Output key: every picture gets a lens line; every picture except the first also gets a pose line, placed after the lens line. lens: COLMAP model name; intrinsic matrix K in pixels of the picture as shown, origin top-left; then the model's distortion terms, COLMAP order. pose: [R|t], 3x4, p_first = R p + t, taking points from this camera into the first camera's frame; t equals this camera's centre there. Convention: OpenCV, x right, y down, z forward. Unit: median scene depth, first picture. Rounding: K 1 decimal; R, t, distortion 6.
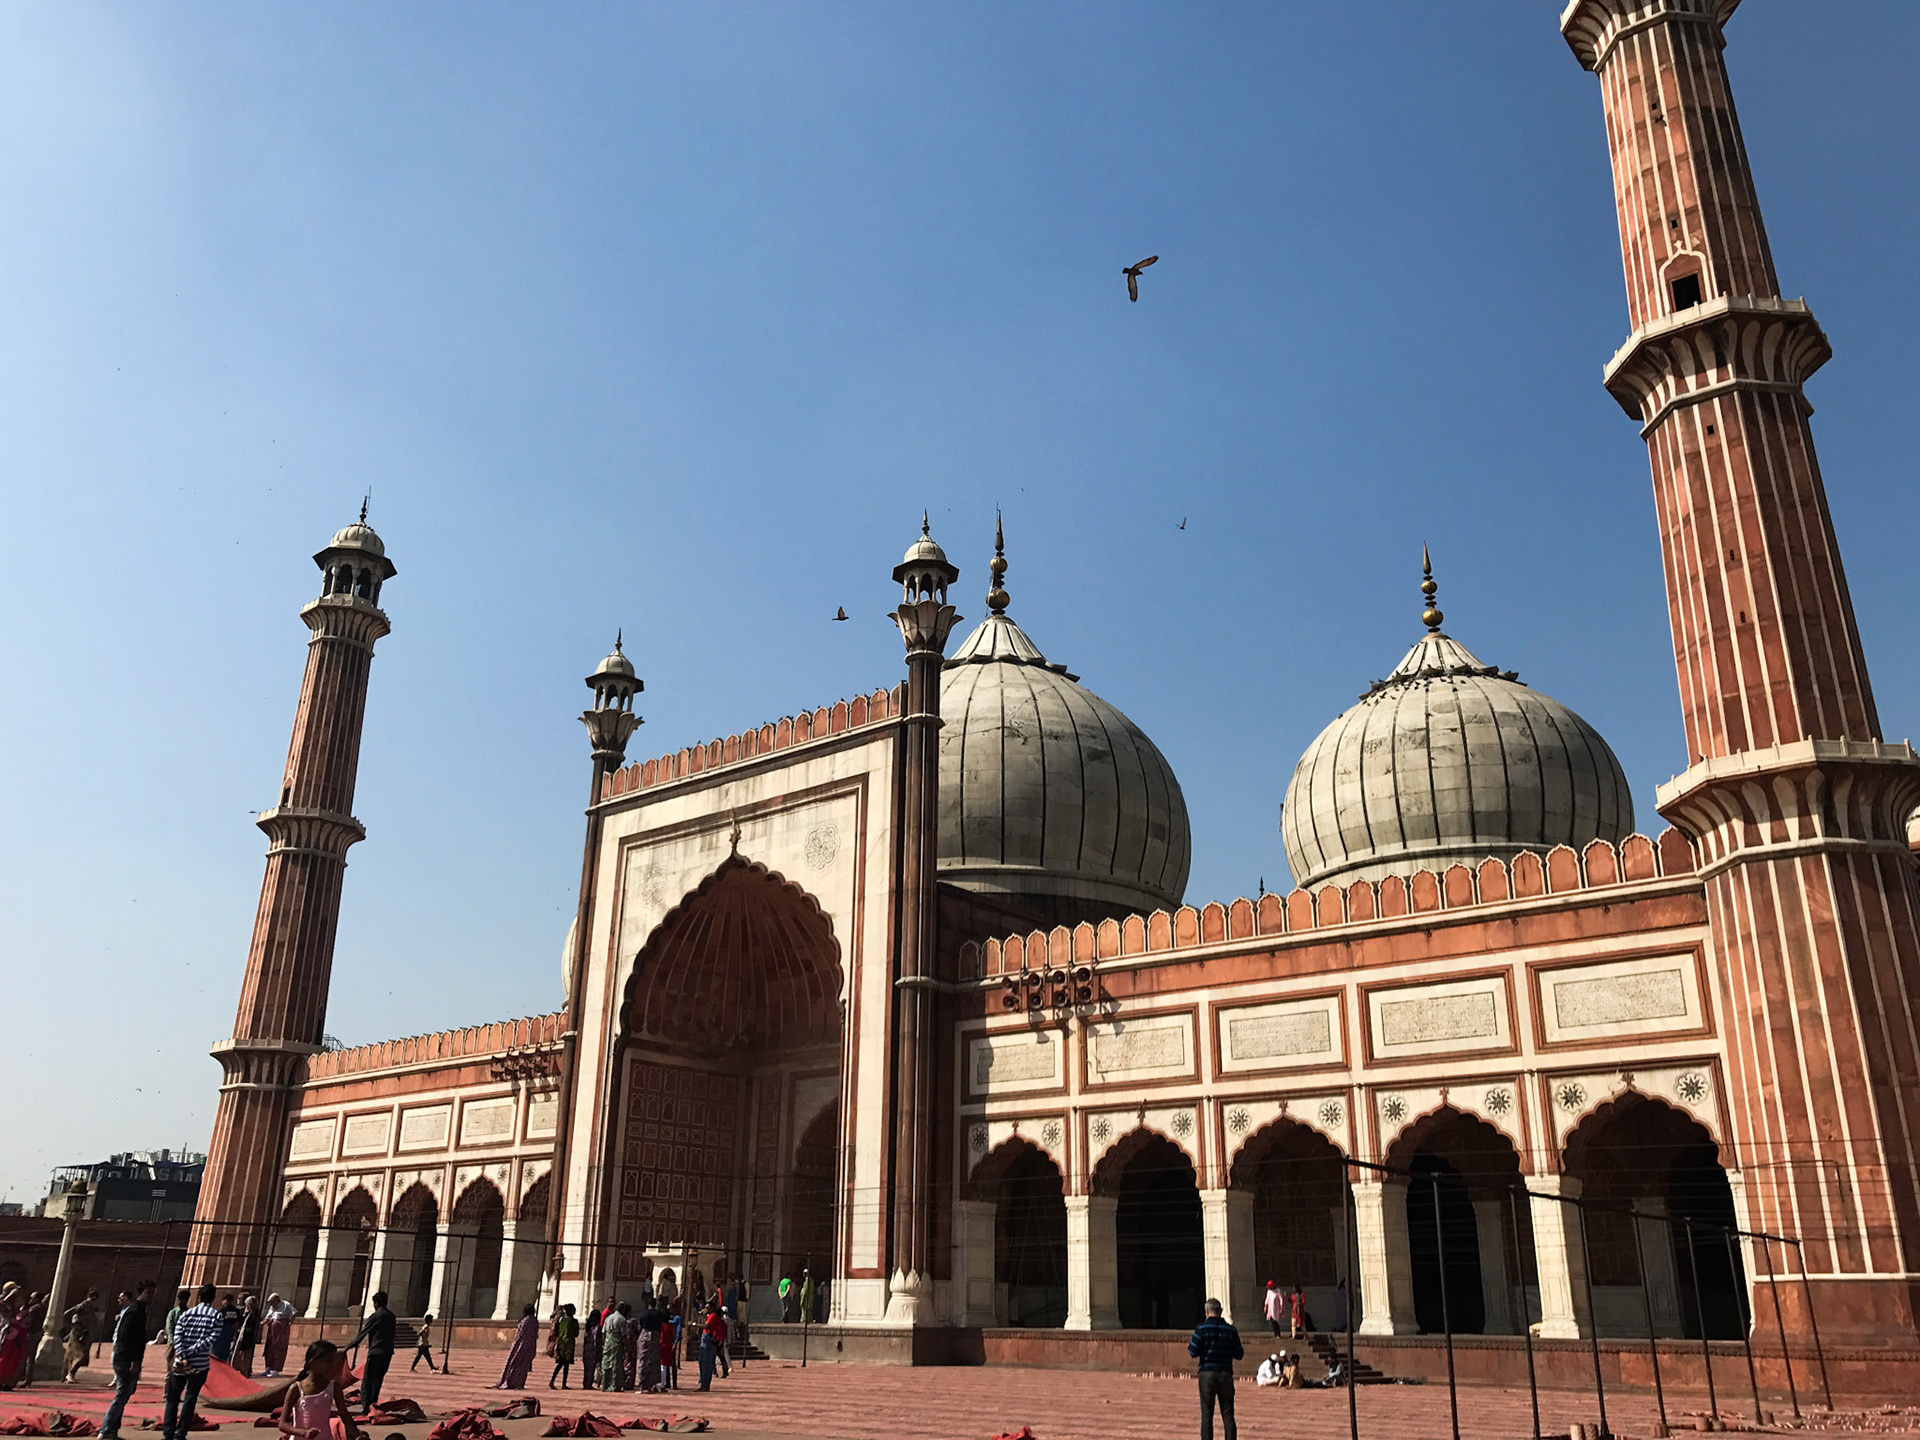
lens RADIAL K [[1572.5, 0, 960.0], [0, 1572.5, 720.0], [0, 0, 1]] dist [0.036211, -0.051554]
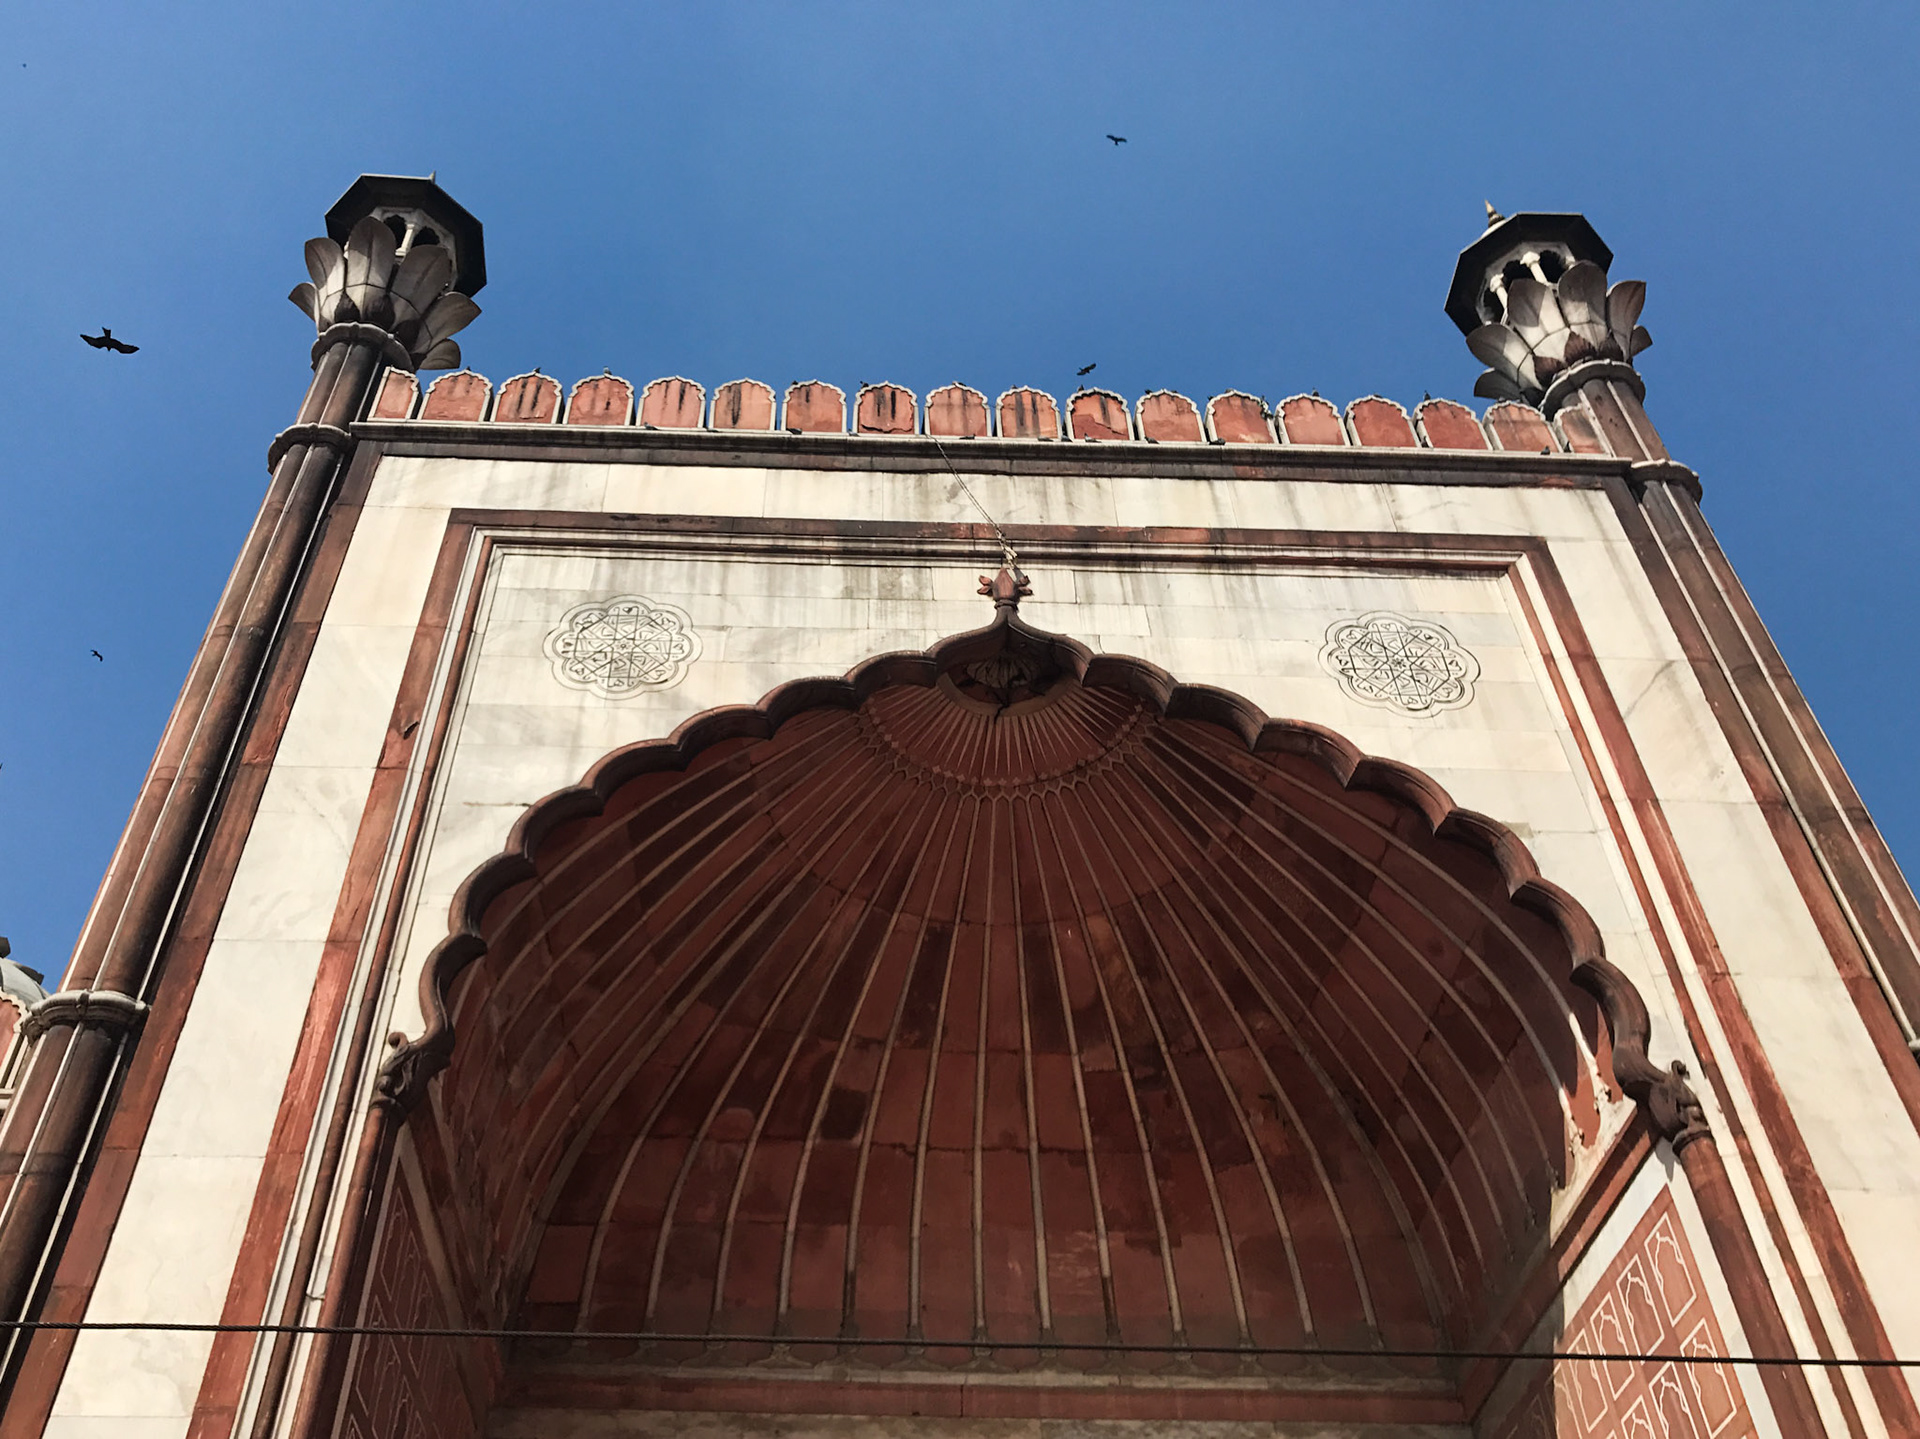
lens RADIAL K [[1728.5, 0, 881.6], [0, 1728.5, 786.7], [0, 0, 1]] dist [0.059925, -0.001943]
pose [[0.750895, 0.450460, 0.482952, -0.350045], [-0.224346, 0.861776, -0.454984, 0.307566], [-0.621149, 0.233297, 0.748162, 0.841915]]
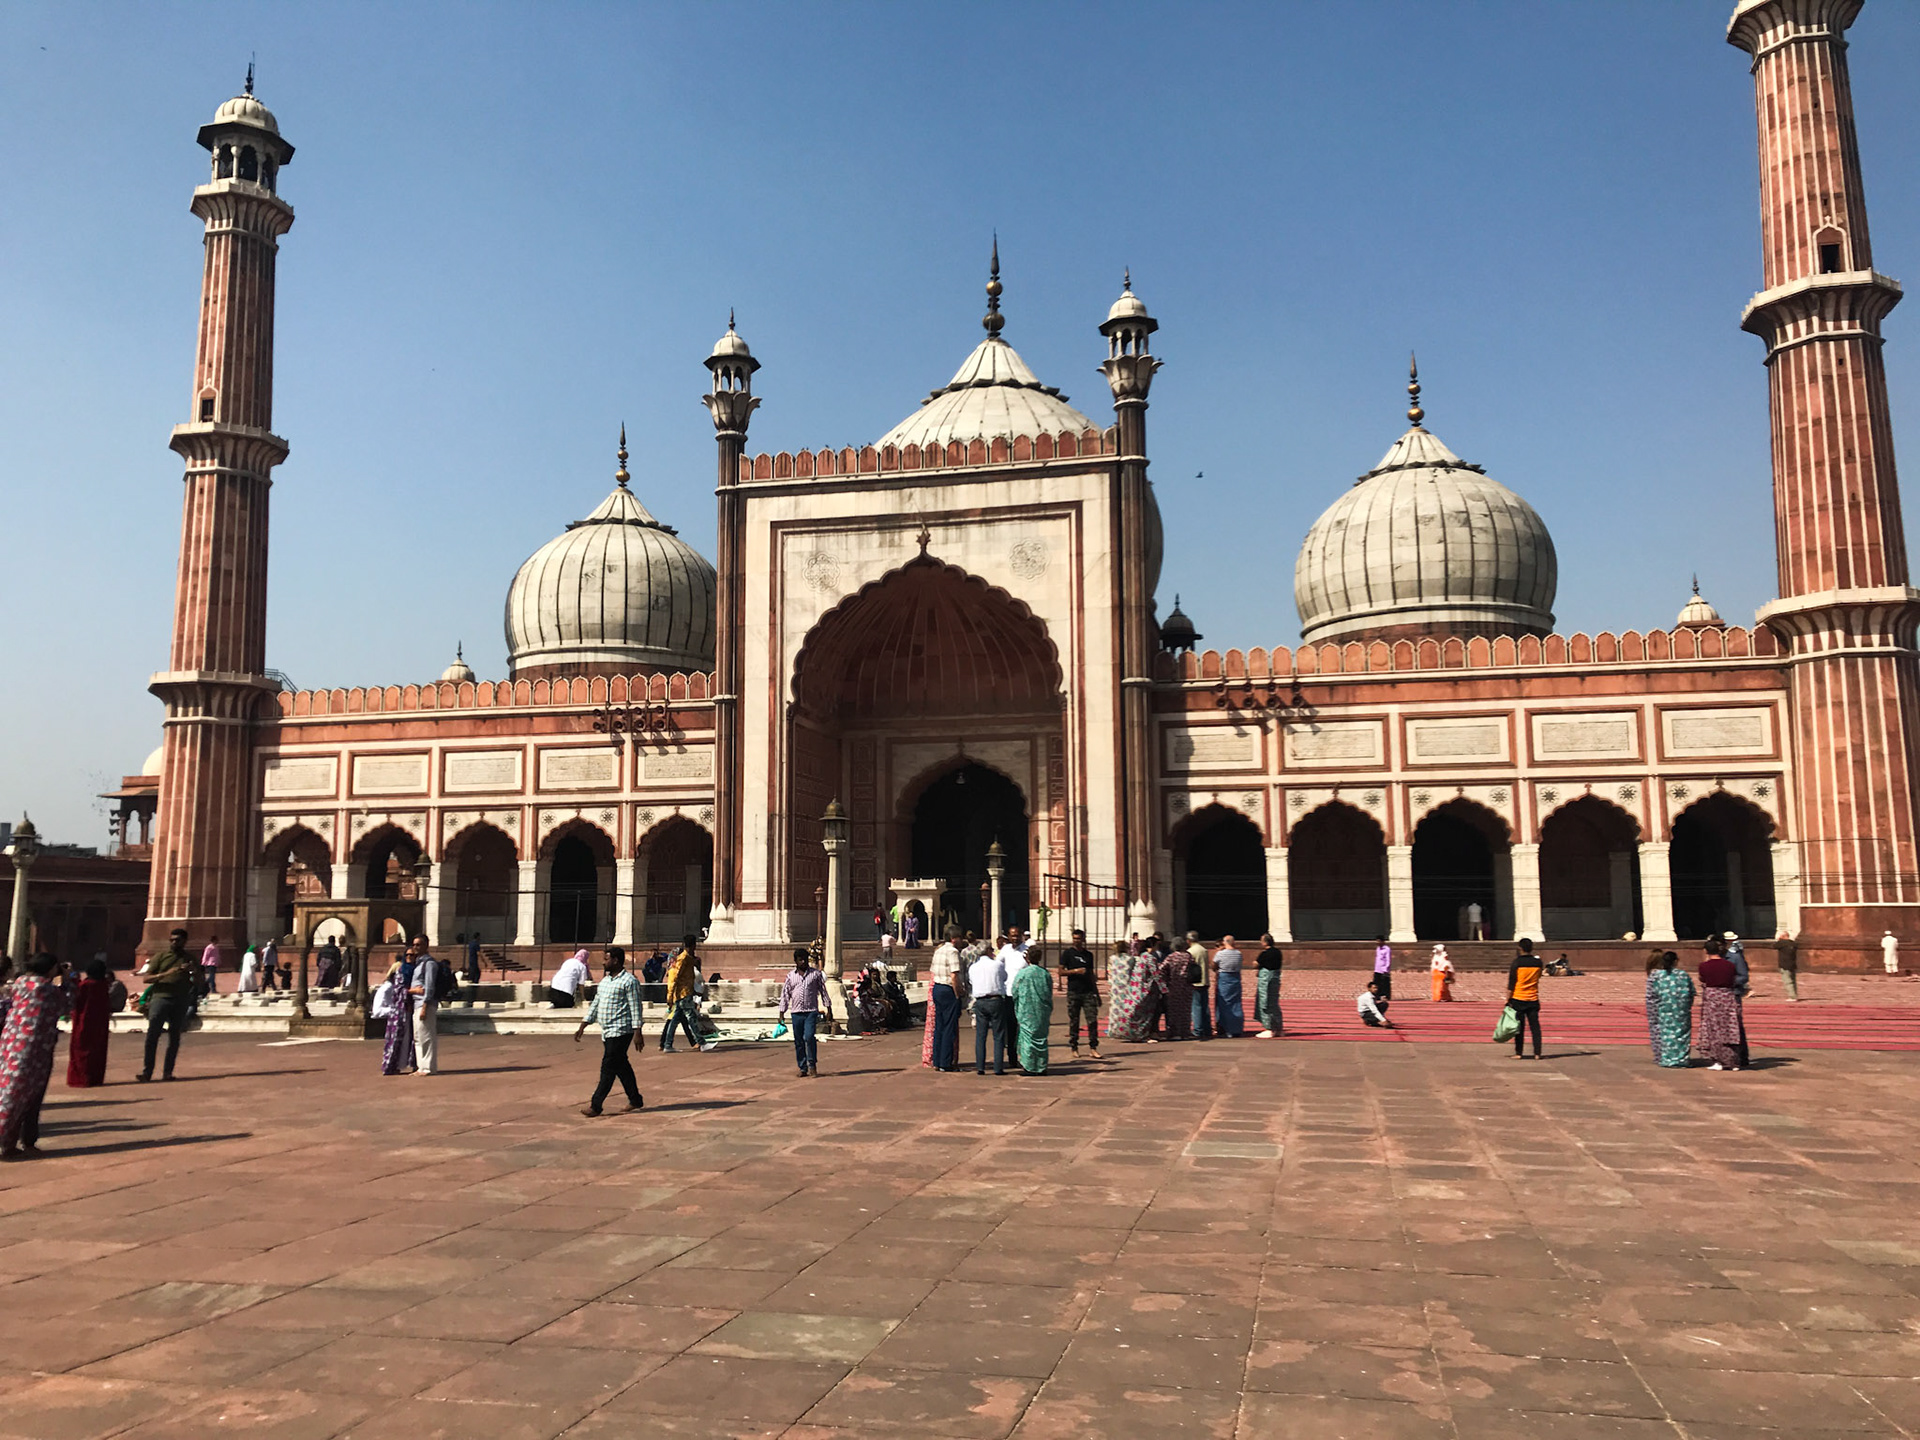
lens RADIAL K [[1510.9, 0, 960.0], [0, 1510.9, 720.0], [0, 0, 1]] dist [0.093821, -0.134173]
pose [[0.896546, 0.037920, 0.441324, -0.659991], [-0.139092, 0.970034, 0.199215, -0.021908], [-0.420545, -0.239990, 0.874955, 0.005062]]
